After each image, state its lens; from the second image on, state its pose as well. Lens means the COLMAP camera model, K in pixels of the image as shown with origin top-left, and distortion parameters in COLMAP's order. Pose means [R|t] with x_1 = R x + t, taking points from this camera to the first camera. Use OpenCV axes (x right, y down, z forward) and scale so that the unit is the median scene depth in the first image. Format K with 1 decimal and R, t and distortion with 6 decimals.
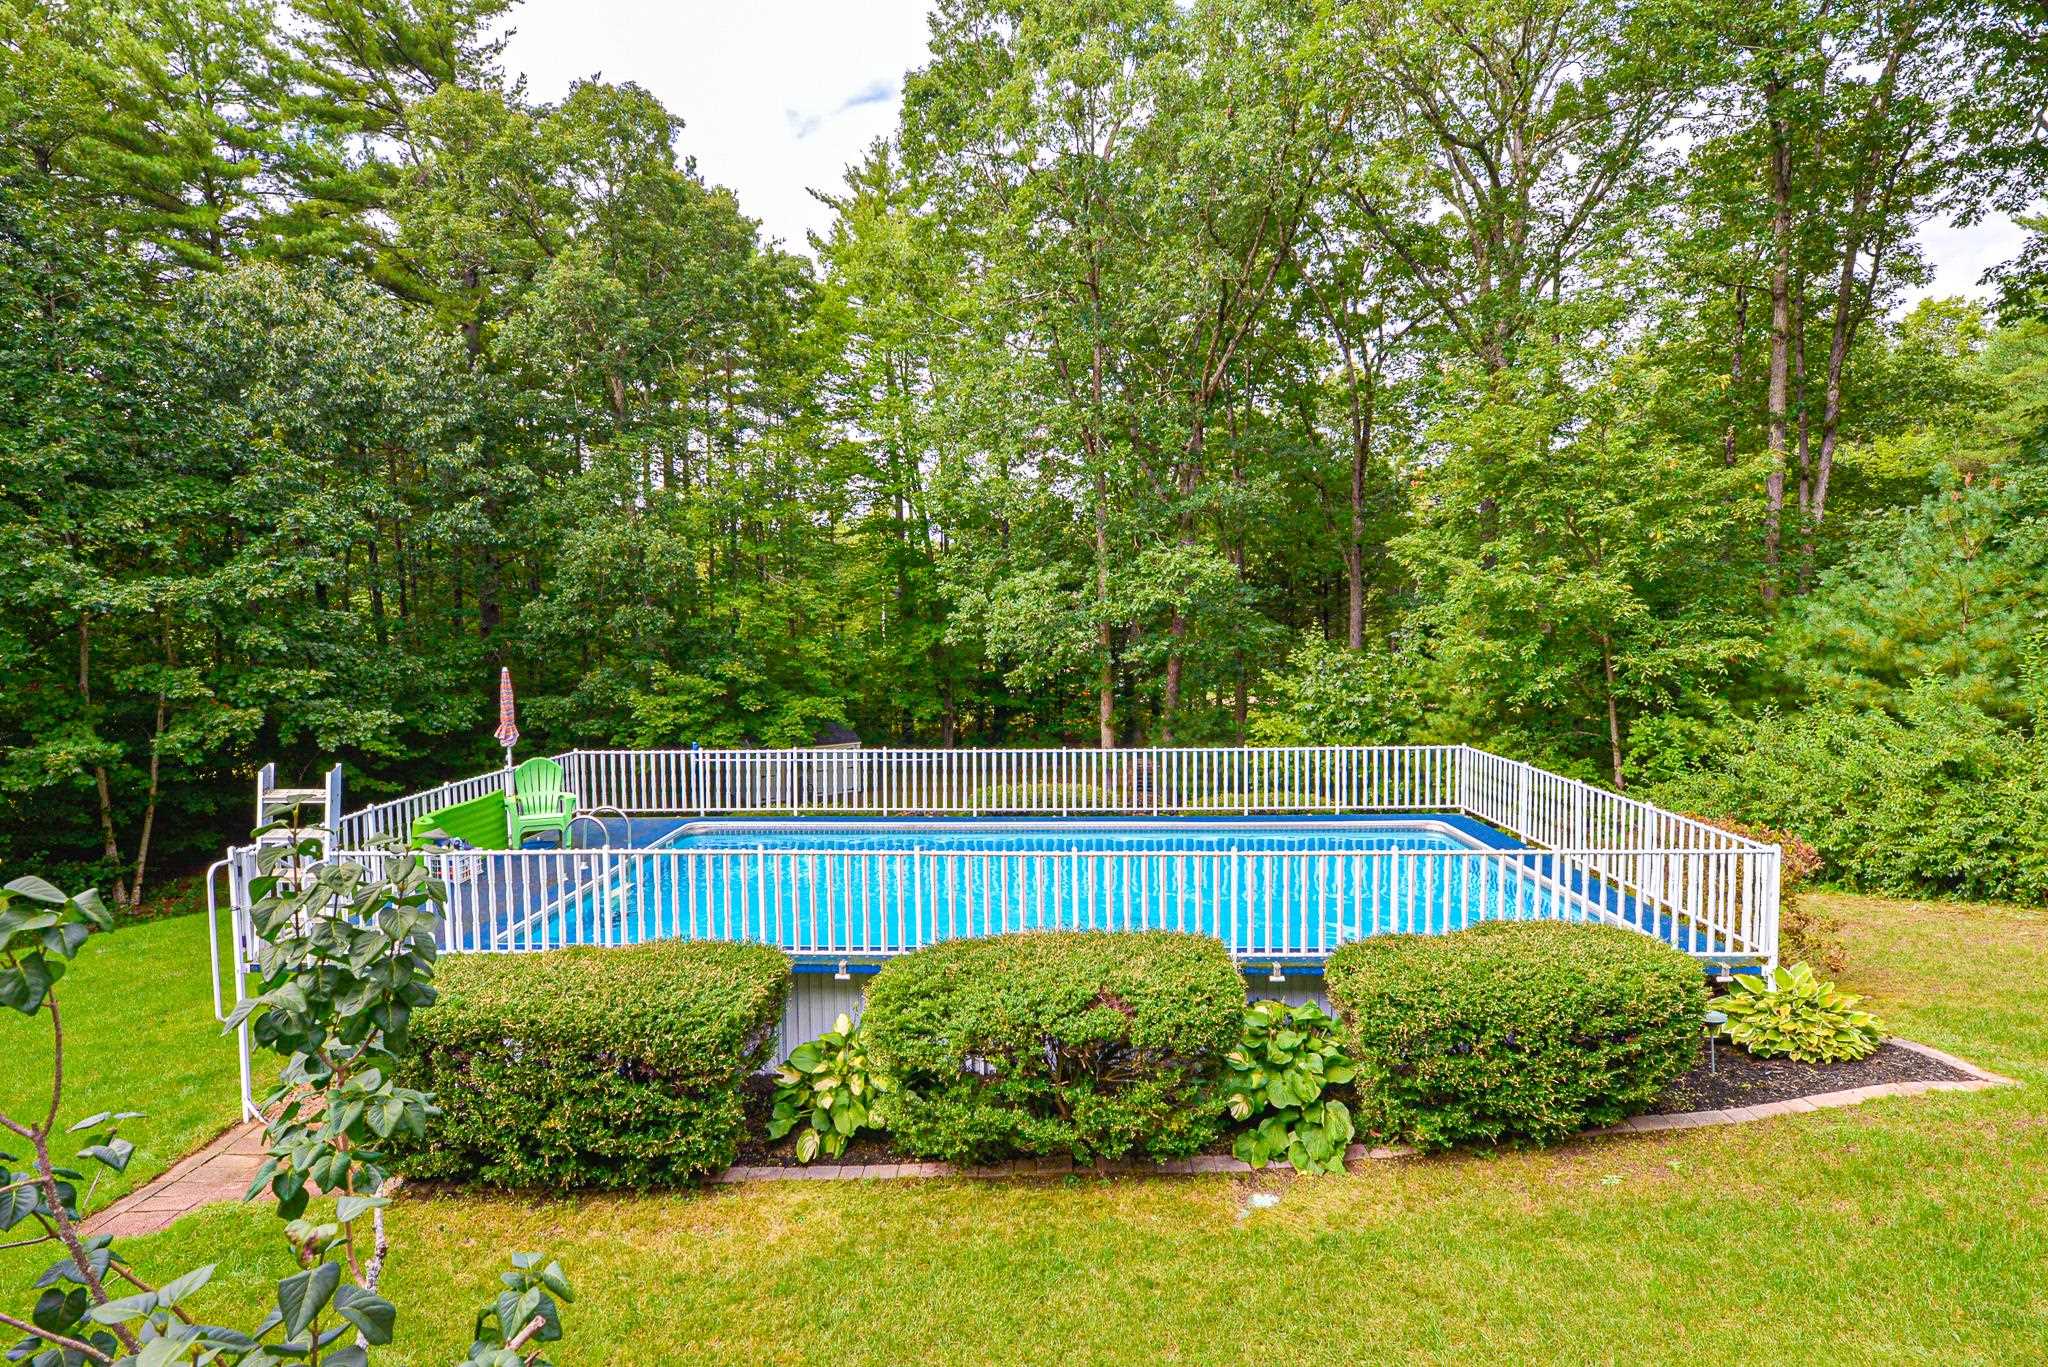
lens RADIAL K [[1016.1, 0, 1022.7], [0, 1016.1, 677.4], [0, 0, 1]] dist [0.003348, 0.000323]
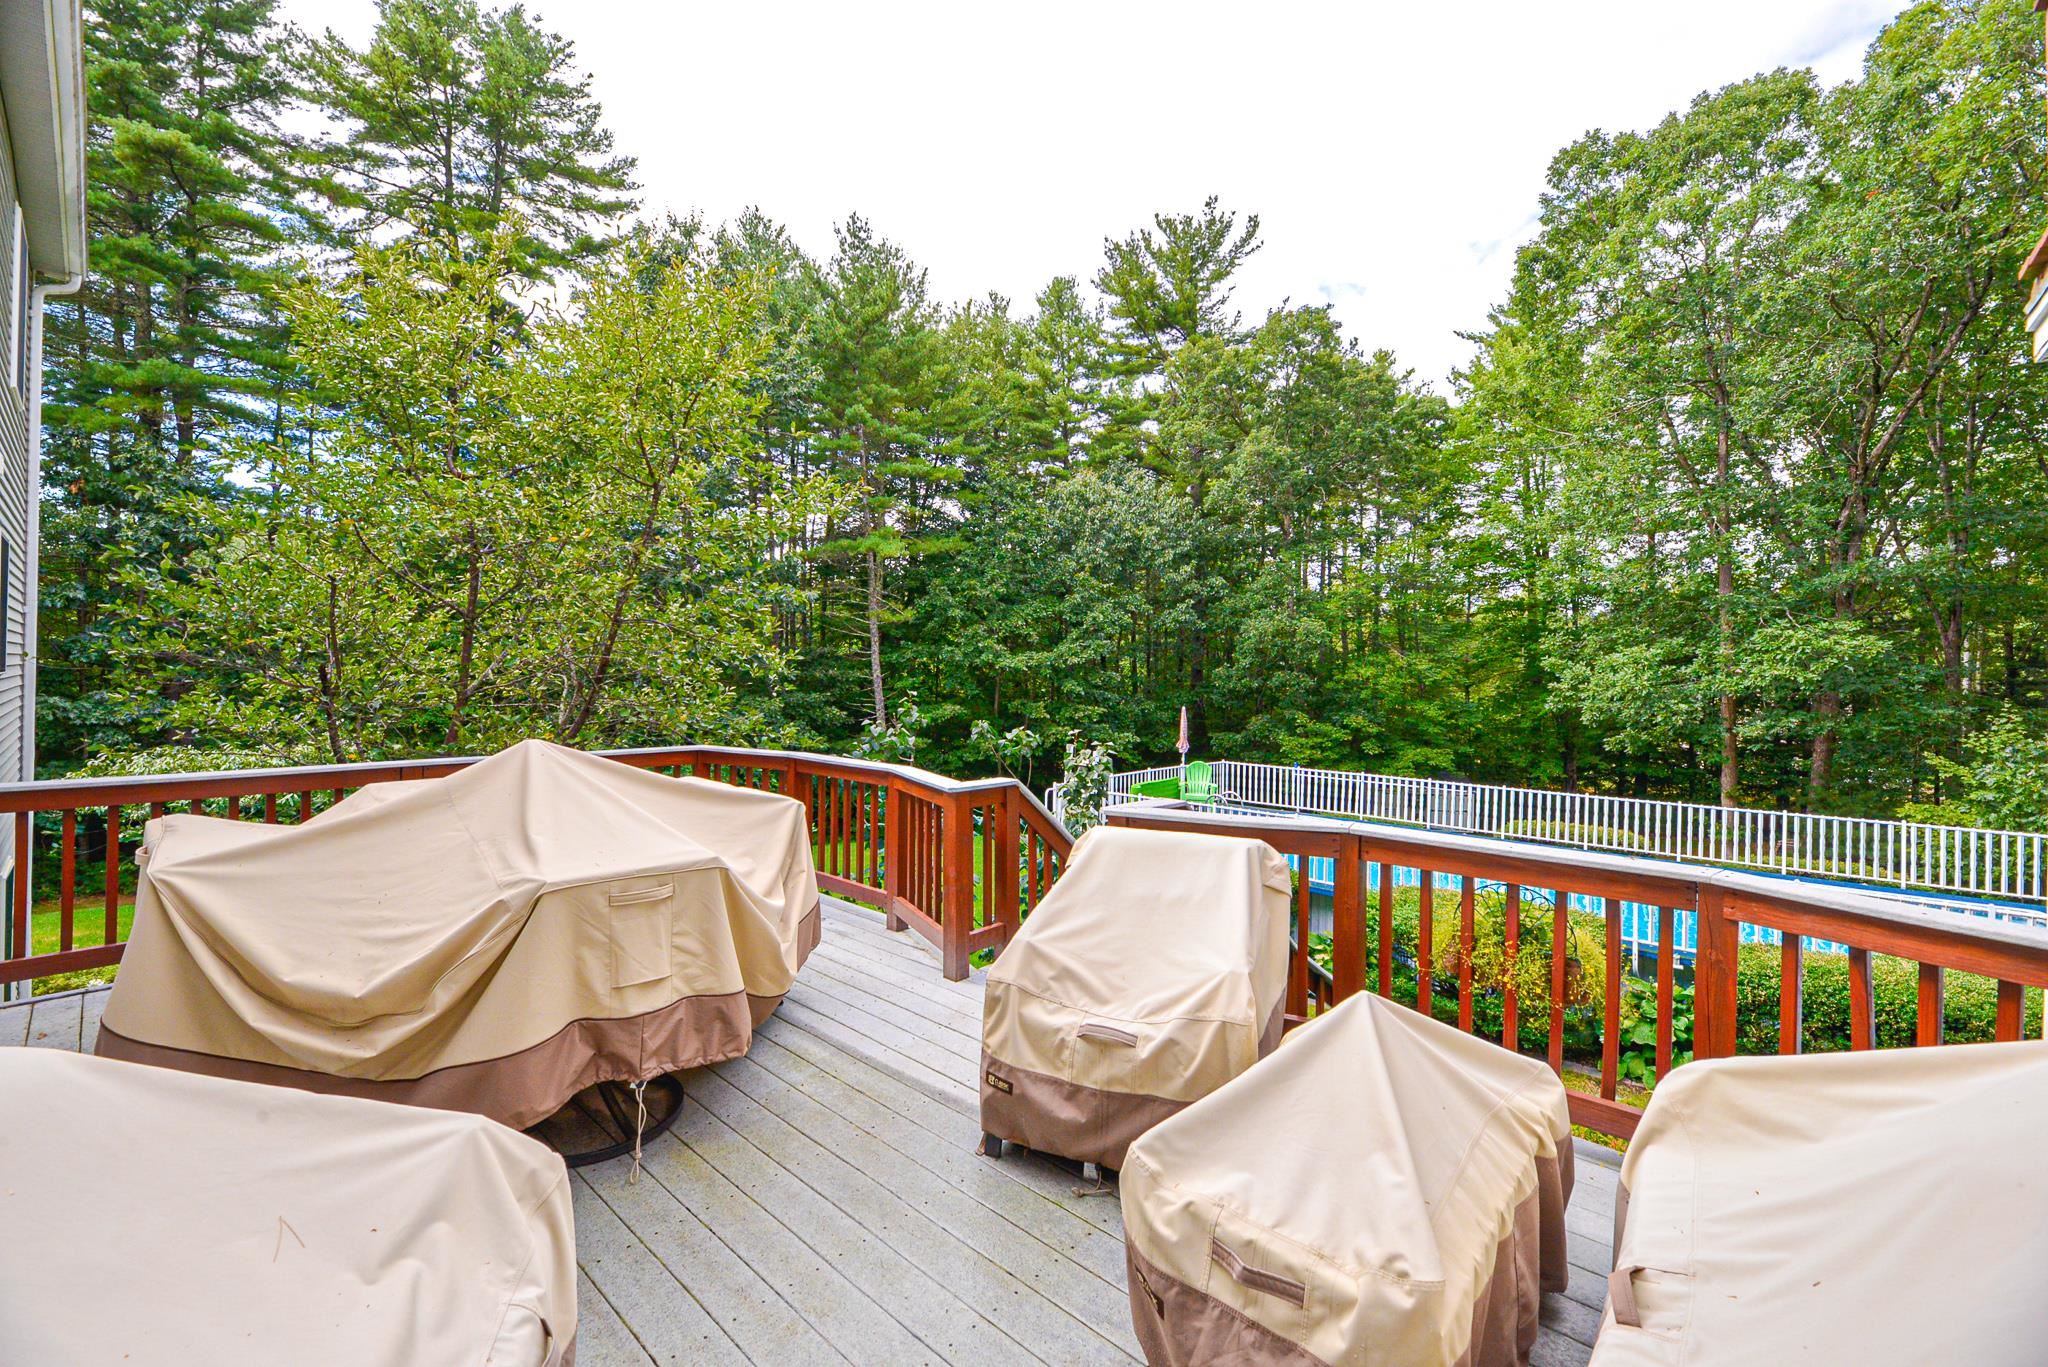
lens RADIAL K [[830.6, 0, 1024.0], [0, 830.6, 683.5], [0, 0, 1]] dist [0.002878, 0.000227]
pose [[0.763586, 0.028009, -0.645098, 0.086418], [-0.063795, 0.997443, -0.032205, 0.006017], [0.642547, 0.065746, 0.763421, -0.114229]]
